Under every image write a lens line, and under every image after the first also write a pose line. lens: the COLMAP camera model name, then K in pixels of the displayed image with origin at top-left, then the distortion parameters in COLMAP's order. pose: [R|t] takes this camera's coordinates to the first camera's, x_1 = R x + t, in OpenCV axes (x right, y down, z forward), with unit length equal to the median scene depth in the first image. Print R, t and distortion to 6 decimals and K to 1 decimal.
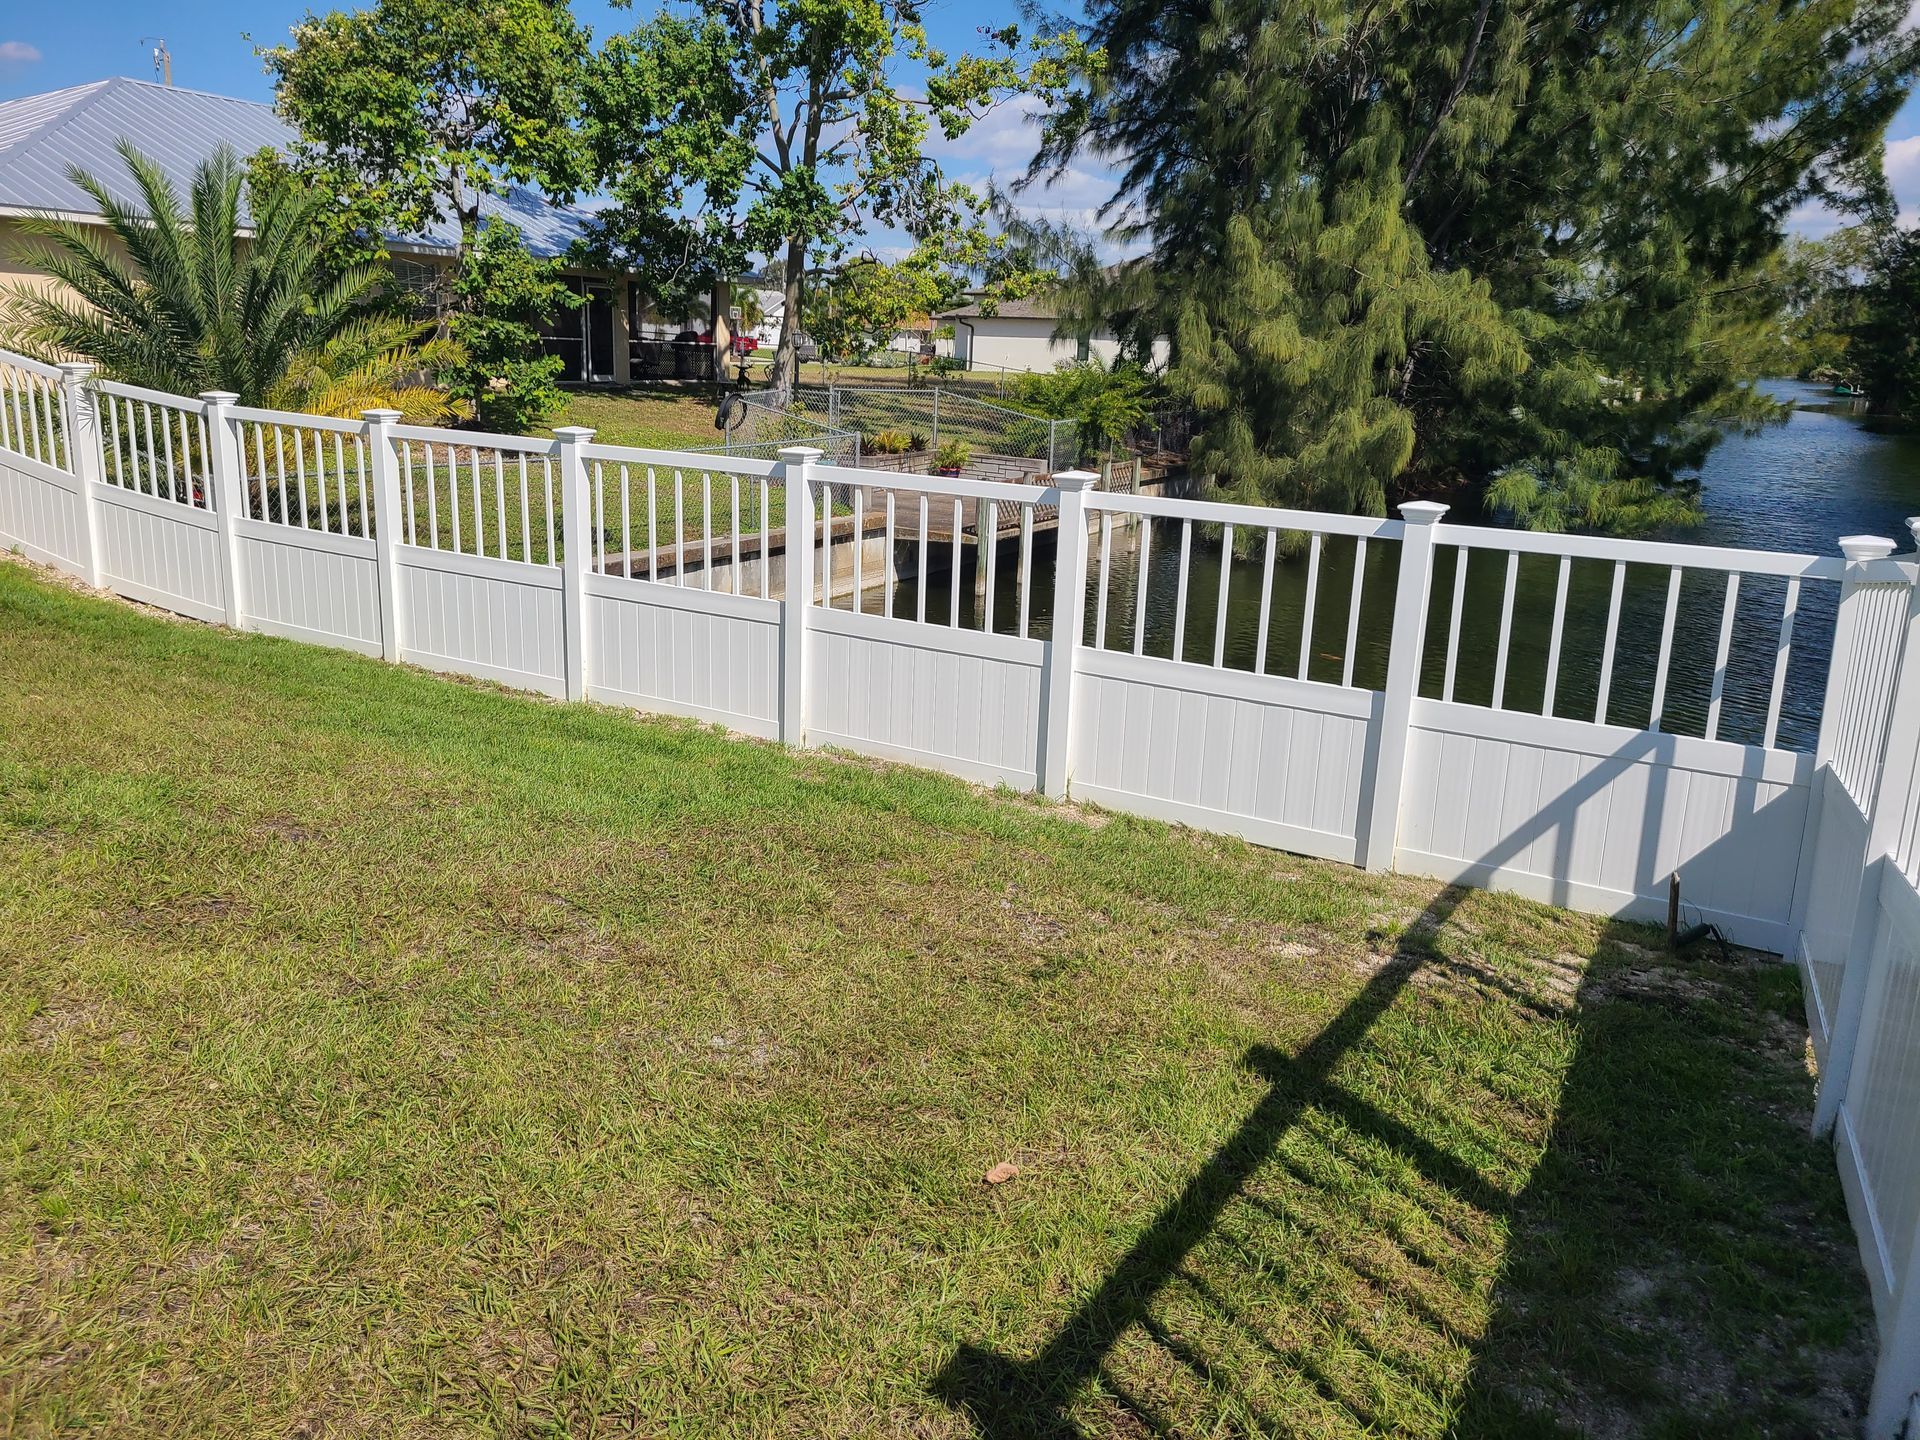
lens RADIAL K [[1436.7, 0, 924.4], [0, 1436.7, 676.3], [0, 0, 1]] dist [0.058672, -0.025816]
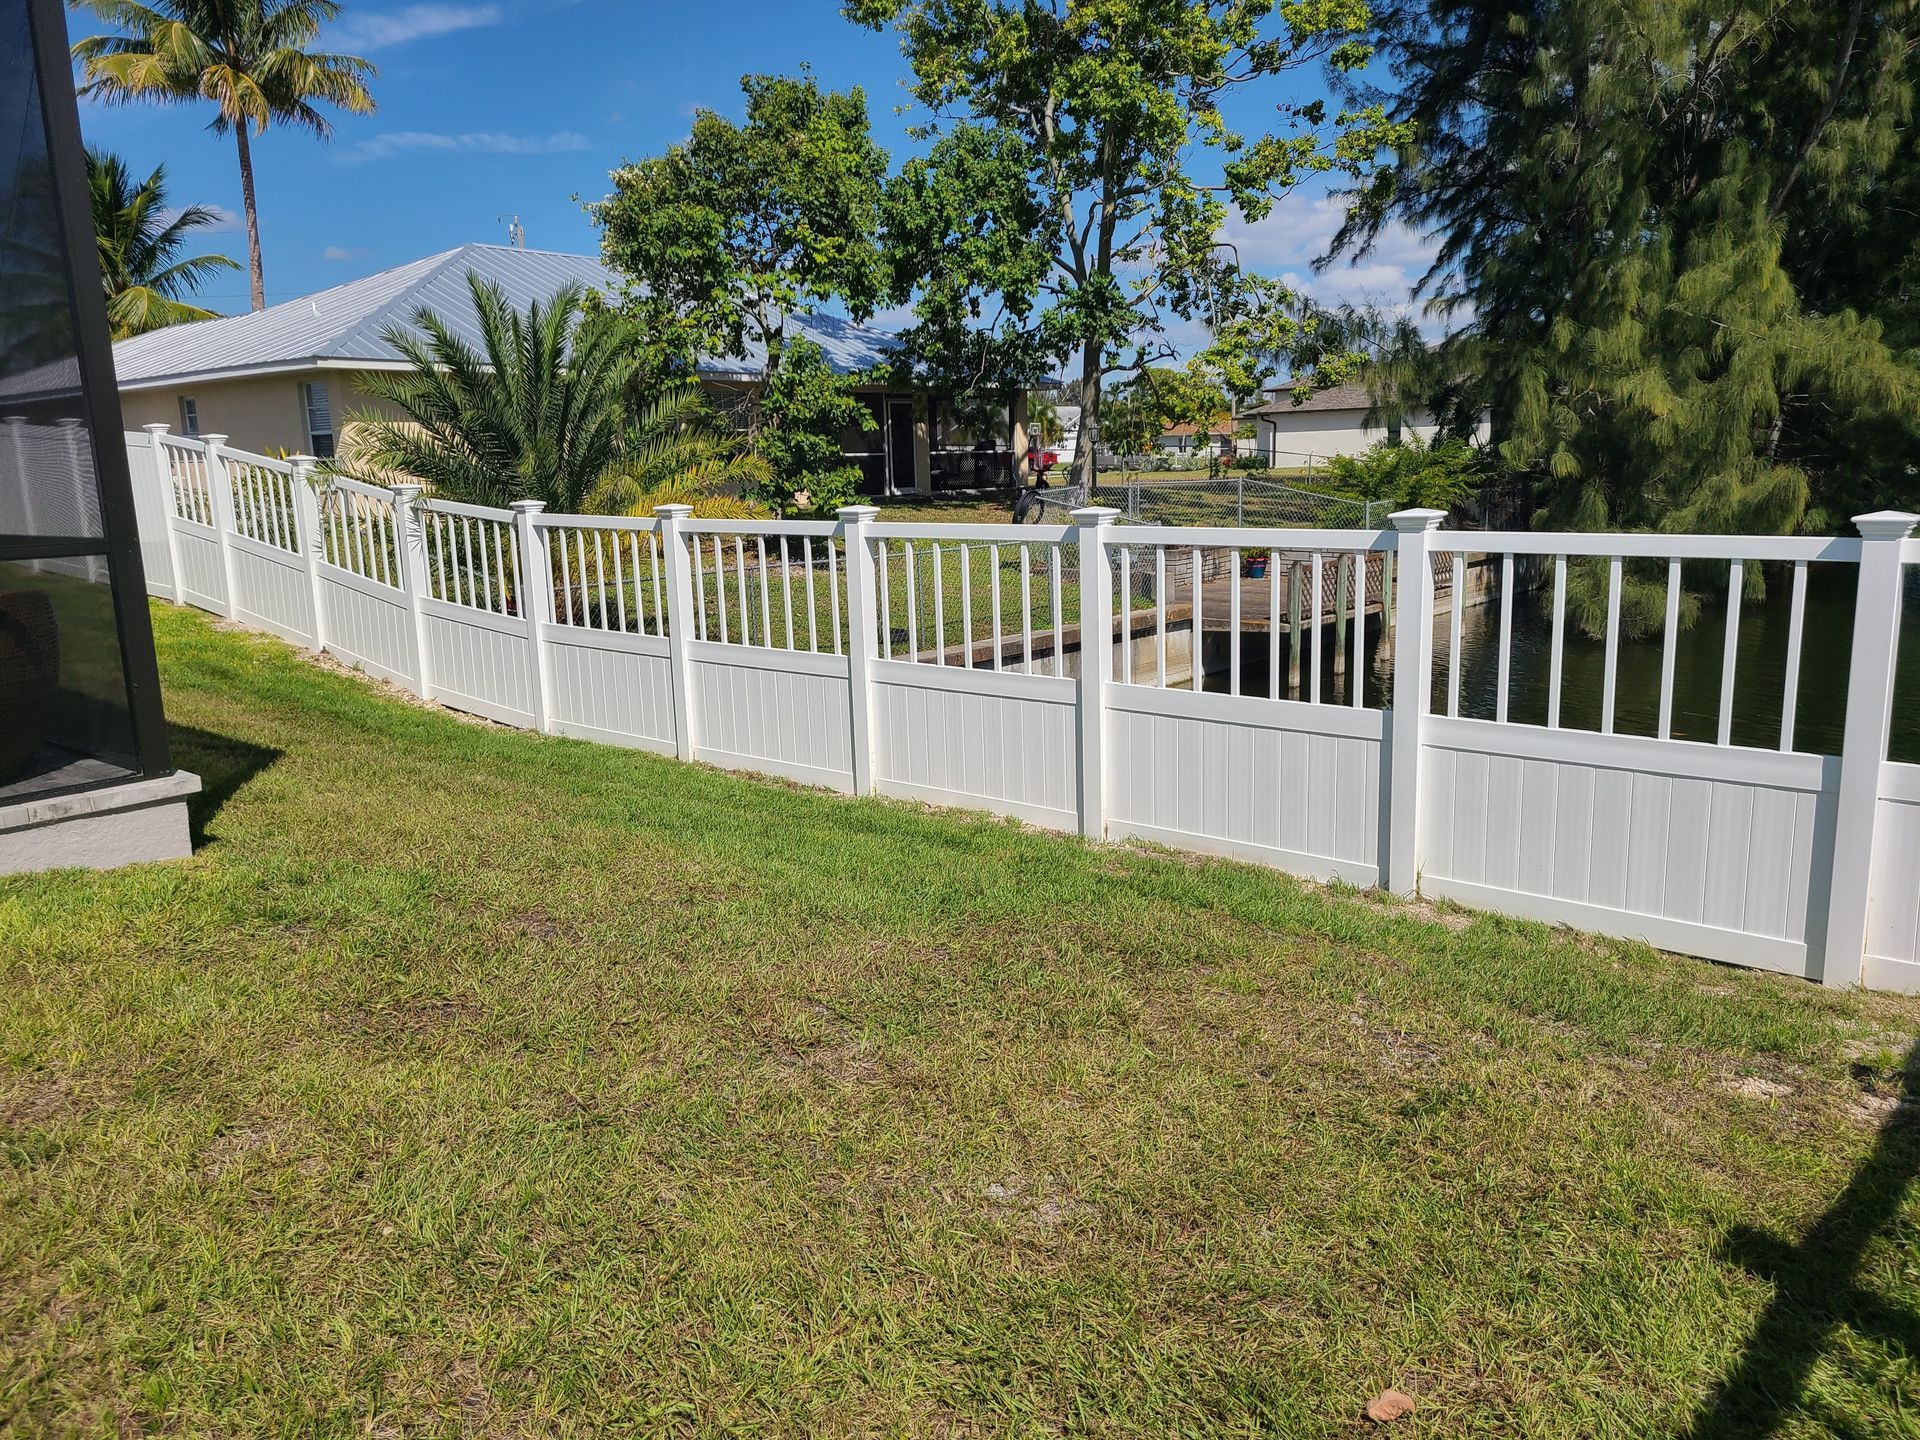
lens RADIAL K [[1436.7, 0, 959.1], [0, 1436.7, 732.4], [0, 0, 1]] dist [0.058672, -0.025816]
pose [[0.982177, -0.025081, -0.186276, -0.005605], [0.018162, 0.999083, -0.038760, 0.018918], [0.187077, 0.034686, 0.981733, 0.120695]]
